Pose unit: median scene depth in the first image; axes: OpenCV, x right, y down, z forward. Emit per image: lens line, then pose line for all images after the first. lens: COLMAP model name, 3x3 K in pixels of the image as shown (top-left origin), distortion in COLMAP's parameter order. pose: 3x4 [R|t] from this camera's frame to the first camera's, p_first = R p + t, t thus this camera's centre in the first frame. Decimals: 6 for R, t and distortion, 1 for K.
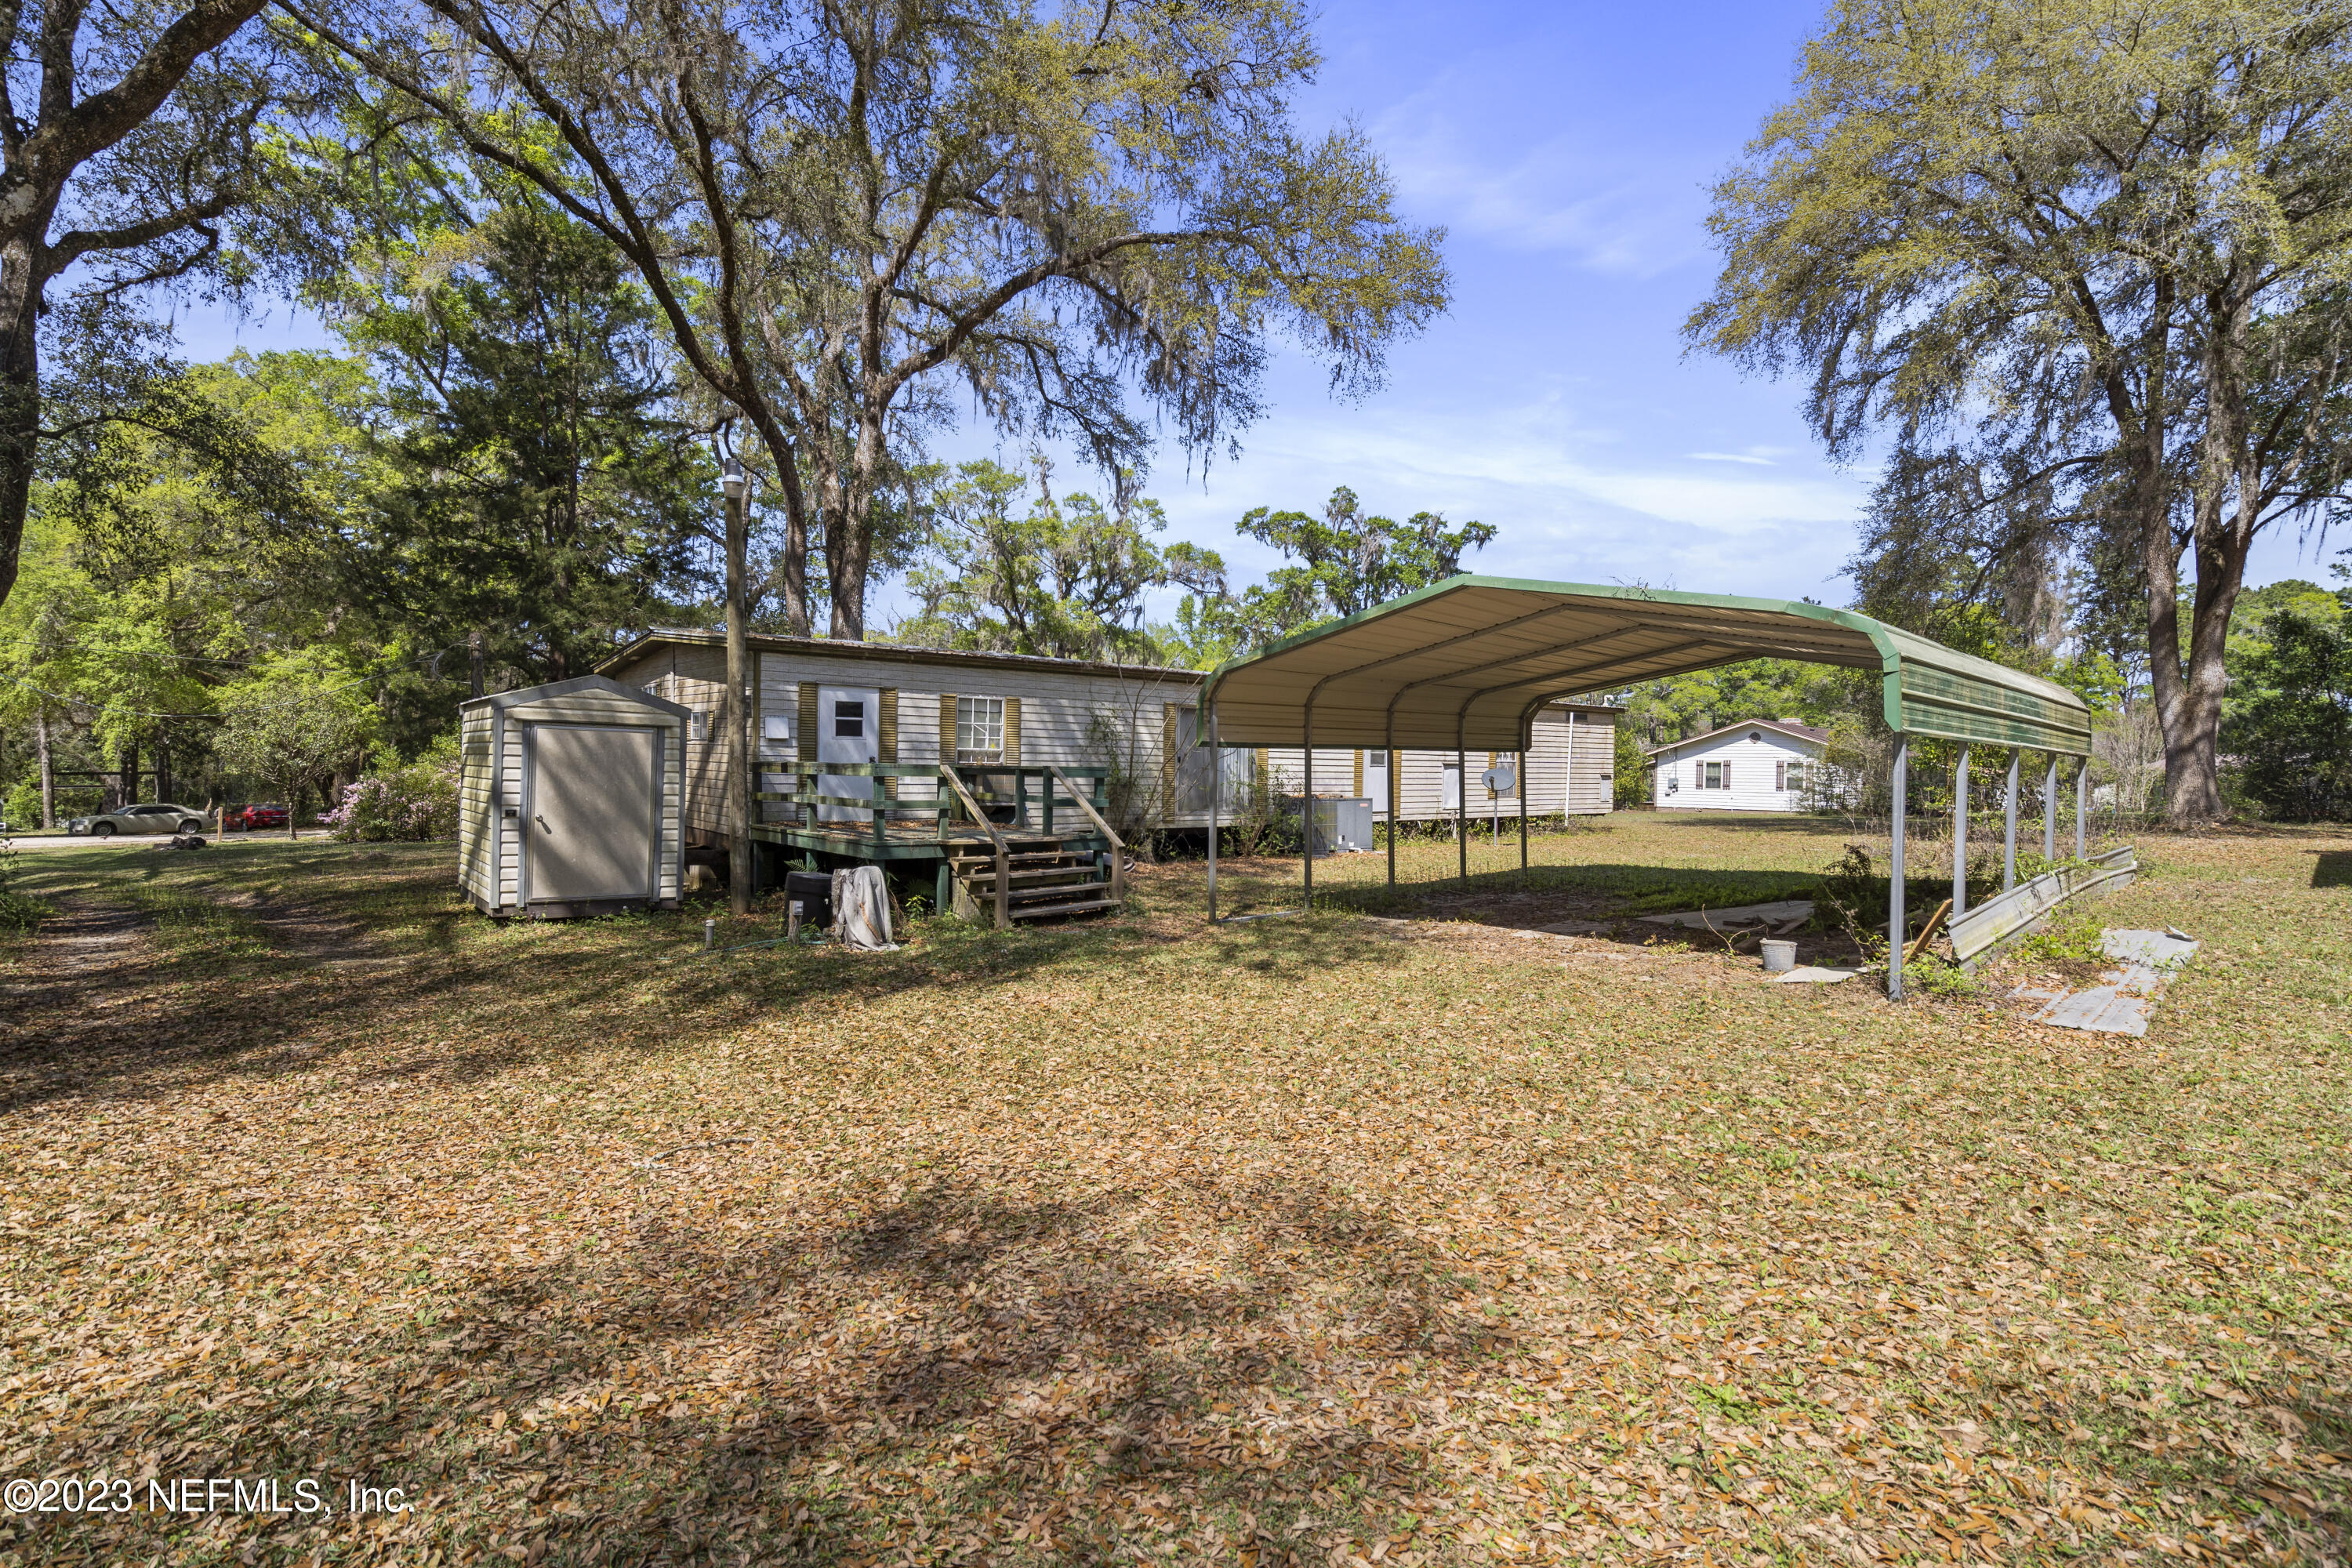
lens RADIAL K [[1141.9, 0, 1183.1], [0, 1141.9, 788.0], [0, 0, 1]] dist [0.004172, -0.000989]
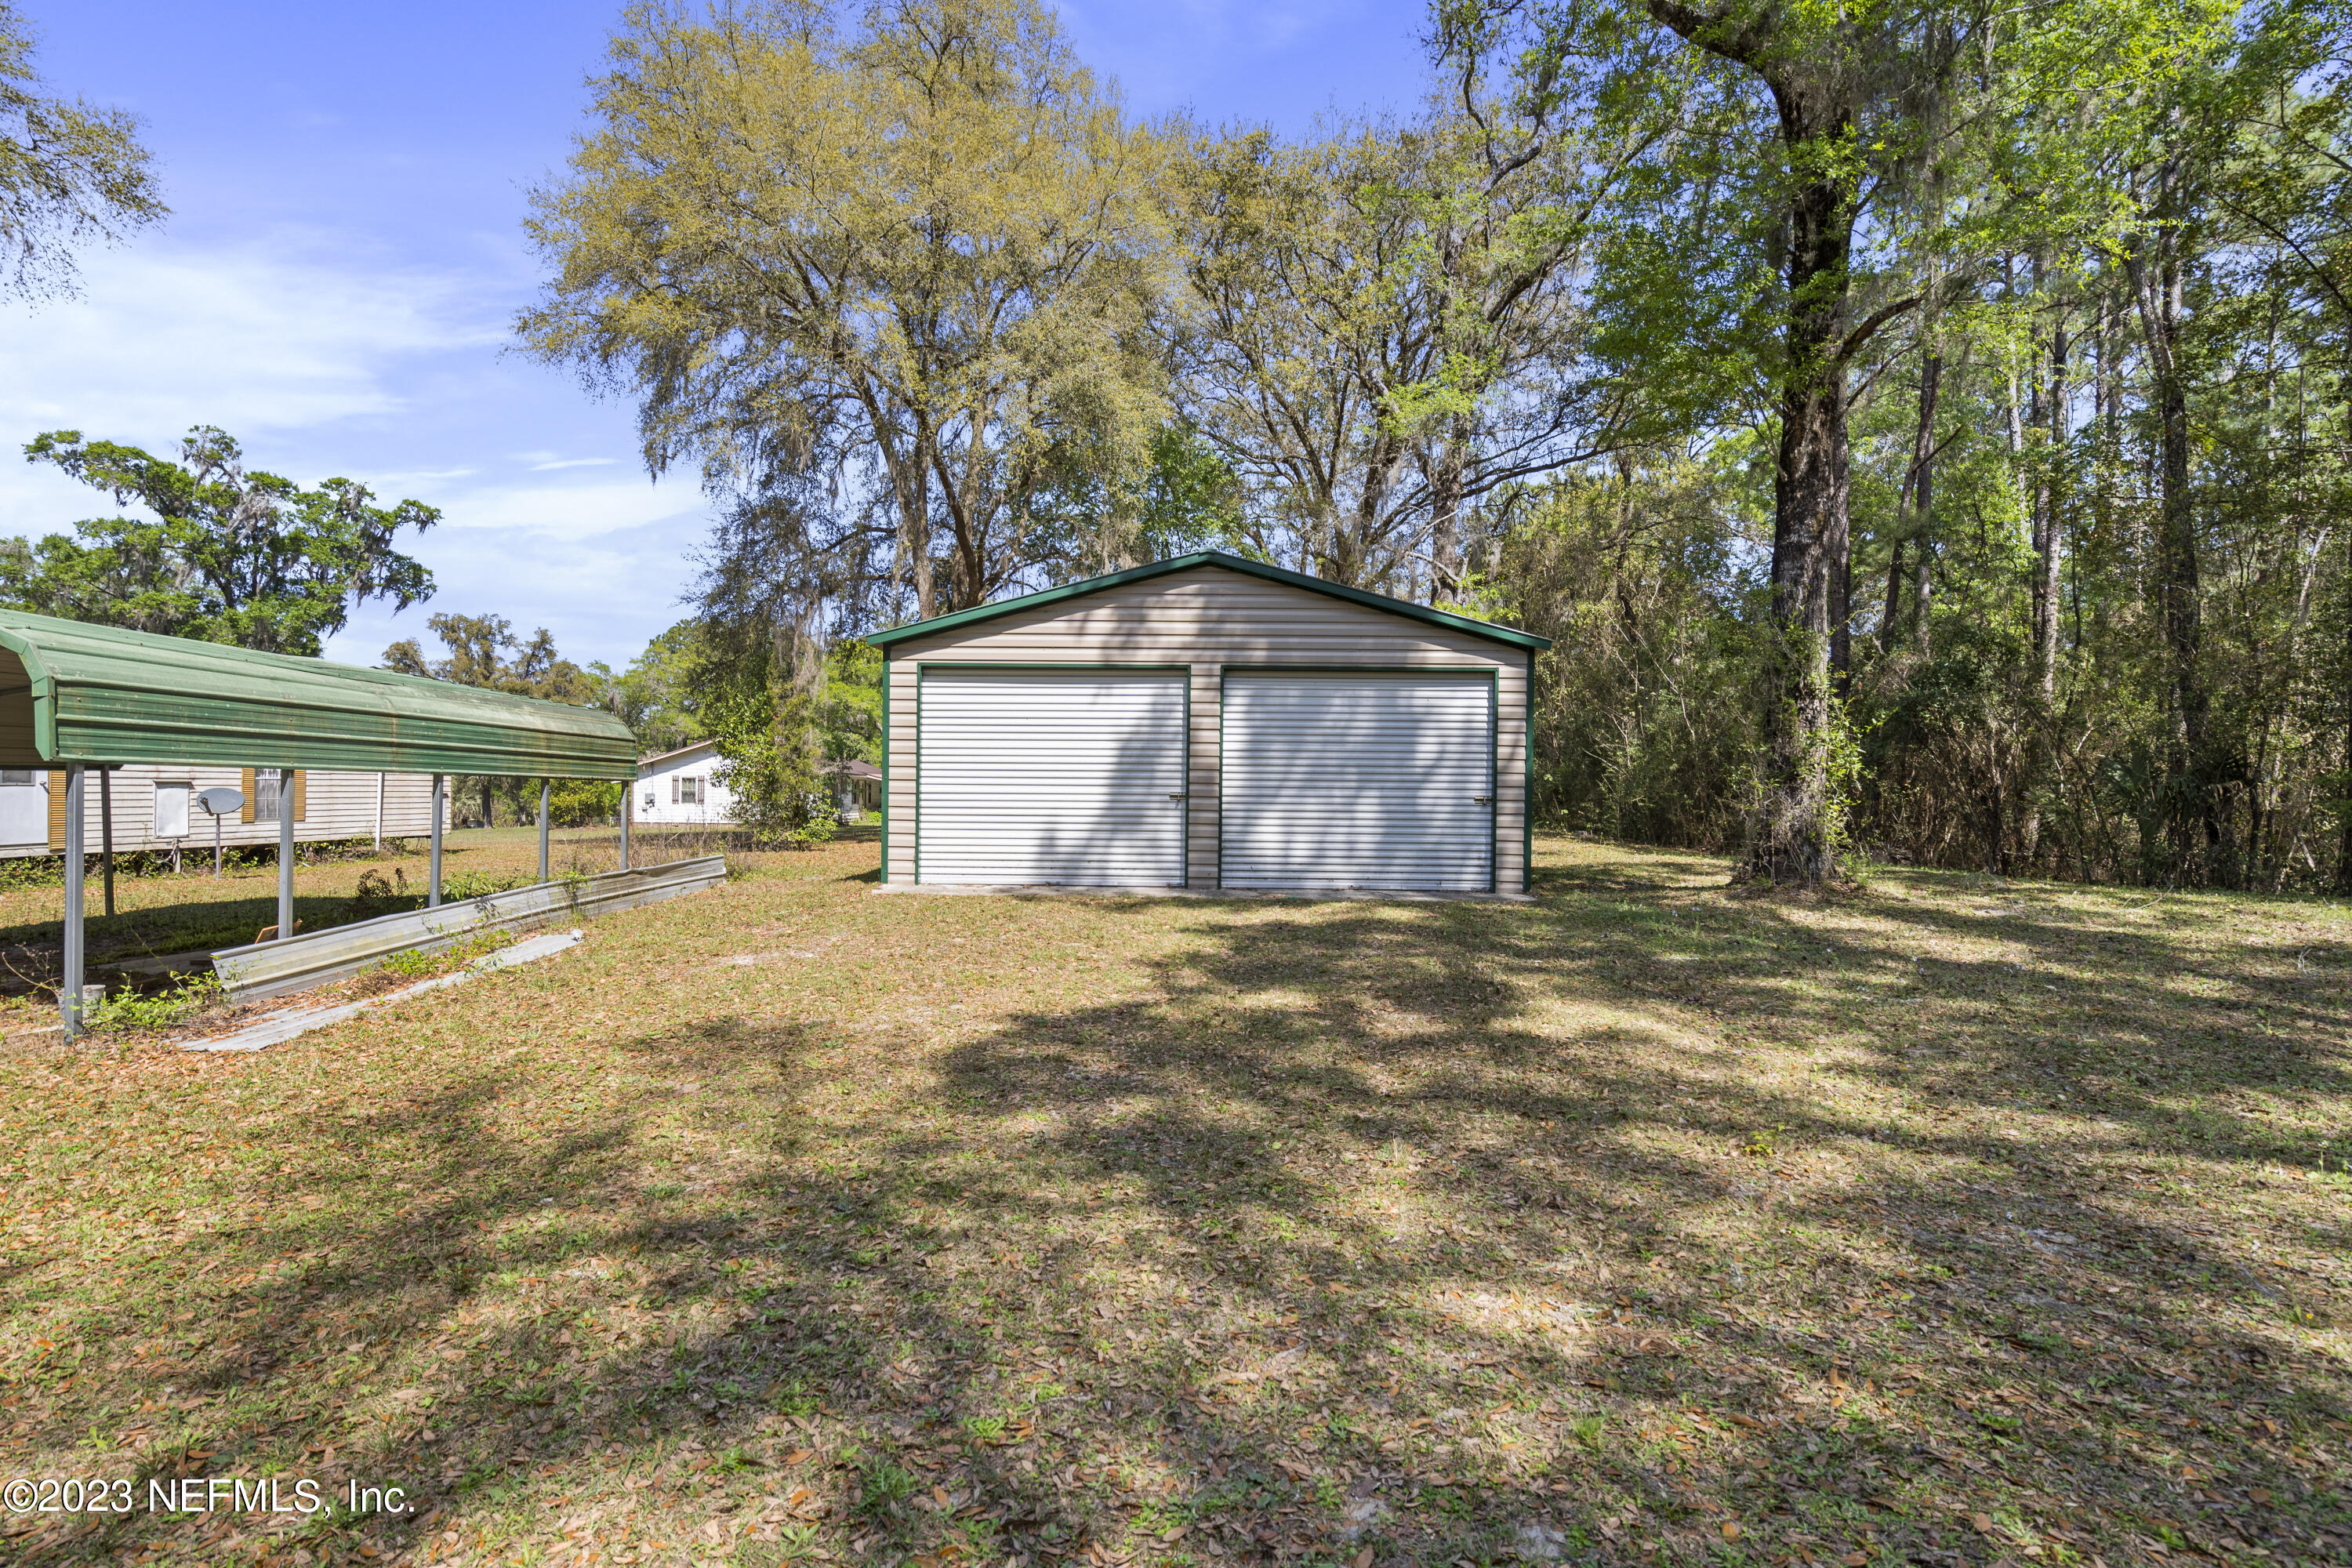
lens RADIAL K [[1141.9, 0, 1179.7], [0, 1141.9, 806.0], [0, 0, 1]] dist [0.004172, -0.000989]
pose [[0.712401, -0.015072, 0.701611, 0.095893], [0.012356, 0.999884, 0.008932, -0.001392], [-0.701664, 0.002306, 0.712504, -0.048800]]
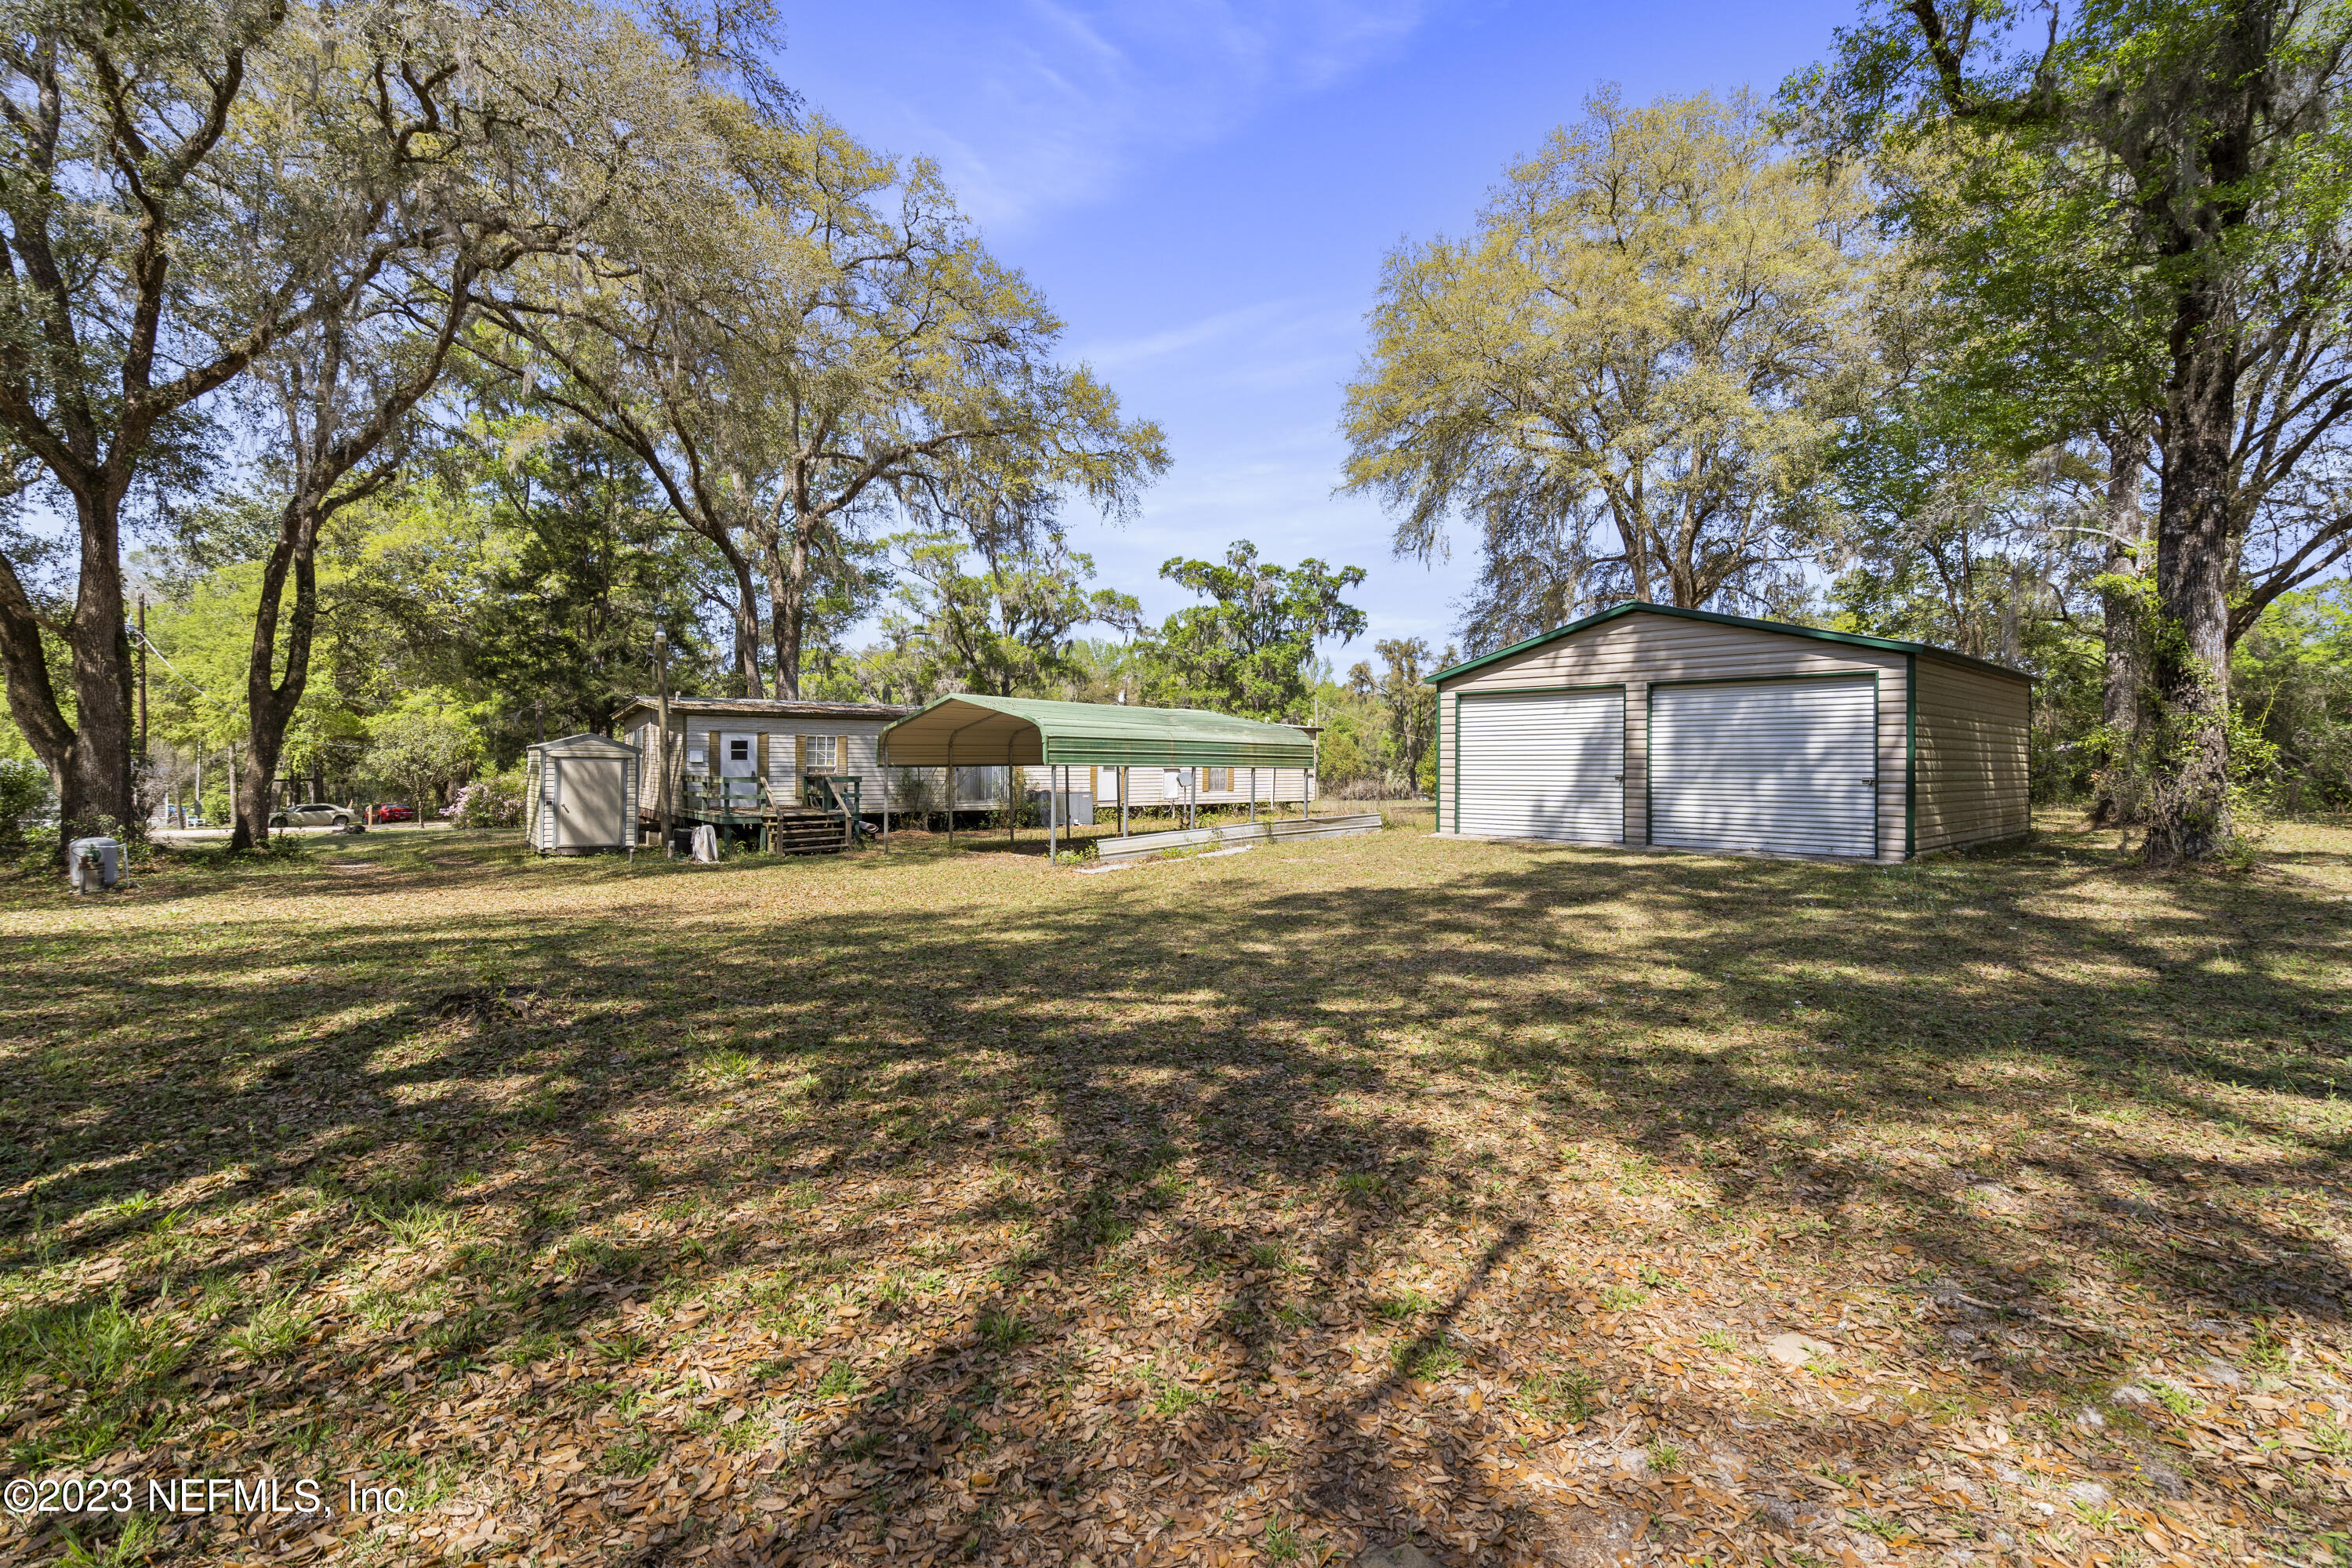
lens RADIAL K [[1044.9, 0, 1160.6], [0, 1044.9, 769.8], [0, 0, 1]] dist [-0.001333, -0.000915]
pose [[0.999347, -0.009313, -0.034916, 0.148408], [0.008850, 0.999871, -0.013394, -0.000565], [0.035036, 0.013076, 0.999300, -0.215728]]
